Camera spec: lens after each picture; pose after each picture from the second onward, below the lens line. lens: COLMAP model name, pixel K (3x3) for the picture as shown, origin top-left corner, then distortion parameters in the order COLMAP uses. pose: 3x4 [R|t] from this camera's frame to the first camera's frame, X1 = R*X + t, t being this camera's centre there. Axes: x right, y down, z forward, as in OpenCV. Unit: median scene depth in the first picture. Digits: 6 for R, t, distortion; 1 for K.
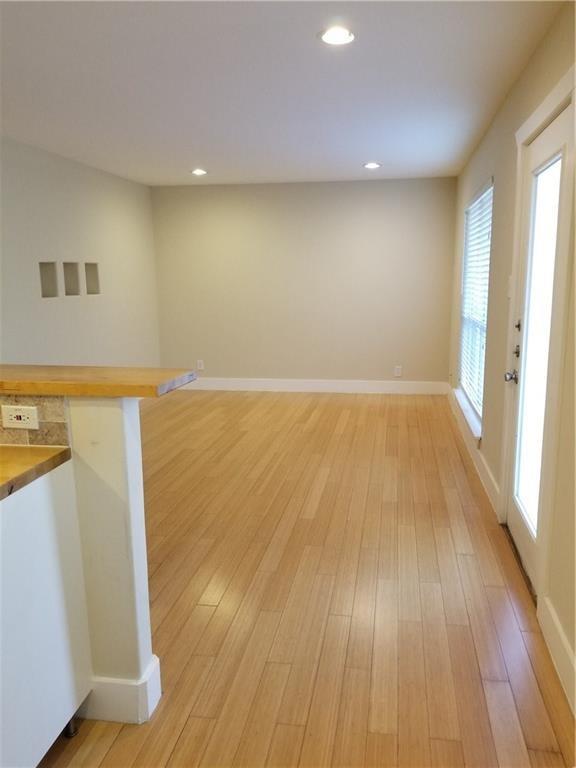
lens RADIAL K [[600.2, 0, 304.2], [0, 600.2, 391.3], [0, 0, 1]] dist [0.025259, -0.024913]
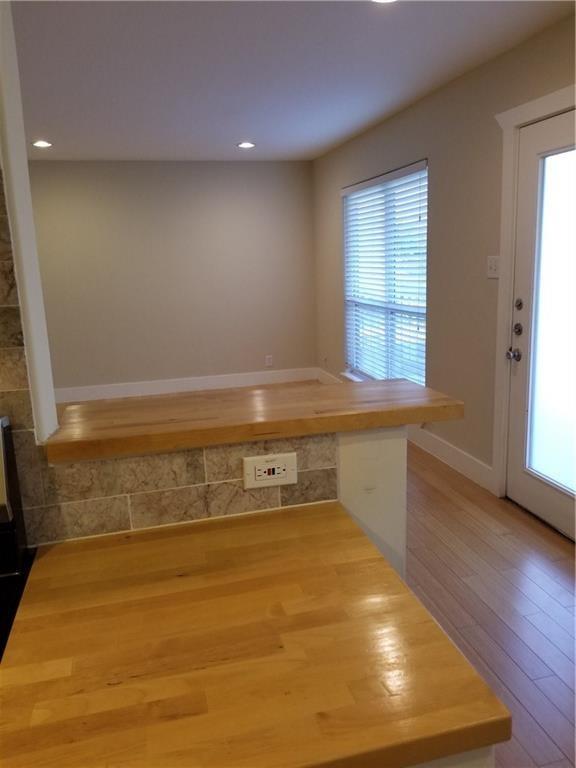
lens RADIAL K [[600.2, 0, 291.1], [0, 600.2, 389.0], [0, 0, 1]] dist [0.025259, -0.024913]
pose [[0.917926, -0.110317, 0.381106, -0.707994], [0.104400, 0.993875, 0.036237, -0.075037], [-0.382769, 0.006525, 0.923821, 0.342286]]
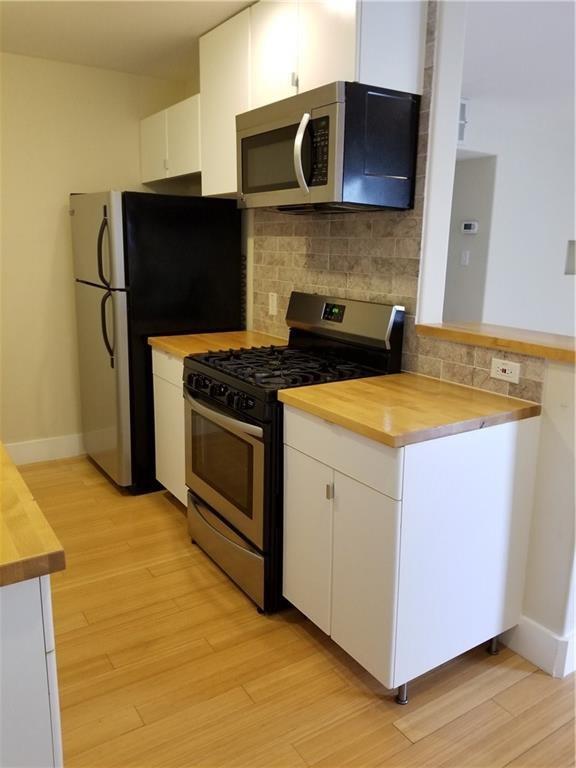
lens RADIAL K [[600.2, 0, 289.9], [0, 600.2, 380.5], [0, 0, 1]] dist [0.025259, -0.024913]
pose [[0.664101, 0.185670, -0.724221, 0.099518], [-0.168869, 0.980891, 0.096623, 0.019608], [0.728322, 0.058131, 0.682765, -0.098050]]
